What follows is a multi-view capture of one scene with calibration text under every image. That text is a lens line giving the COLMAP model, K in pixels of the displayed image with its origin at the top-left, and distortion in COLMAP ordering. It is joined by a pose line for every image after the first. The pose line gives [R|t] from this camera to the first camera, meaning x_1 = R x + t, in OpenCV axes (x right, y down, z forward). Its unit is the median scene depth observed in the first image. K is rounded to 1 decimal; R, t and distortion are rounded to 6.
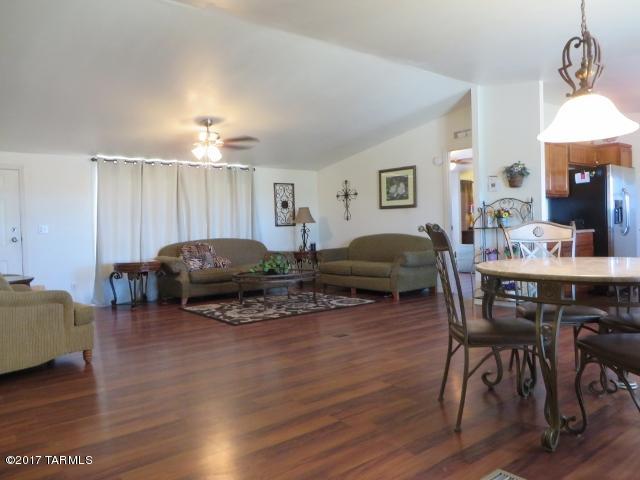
lens RADIAL K [[476.1, 0, 320.0], [0, 476.1, 240.0], [0, 0, 1]] dist [-0.009426, -0.000752]
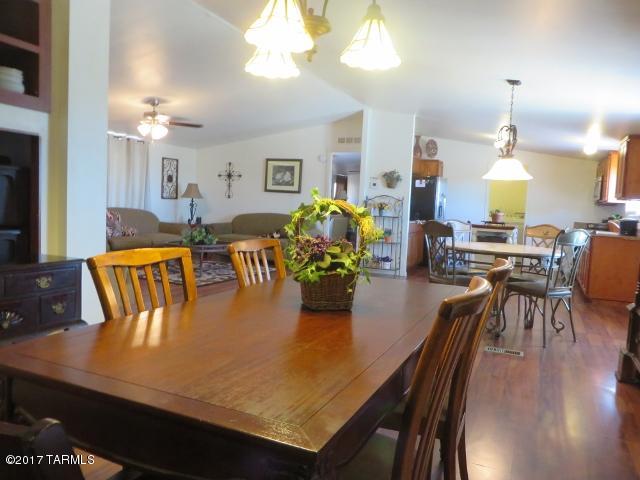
lens RADIAL K [[476.1, 0, 320.0], [0, 476.1, 240.0], [0, 0, 1]] dist [-0.009426, -0.000752]
pose [[0.894253, 0.038091, 0.445938, -0.277793], [-0.062319, 0.997263, 0.039788, -0.001500], [-0.443202, -0.063371, 0.894179, -0.114318]]
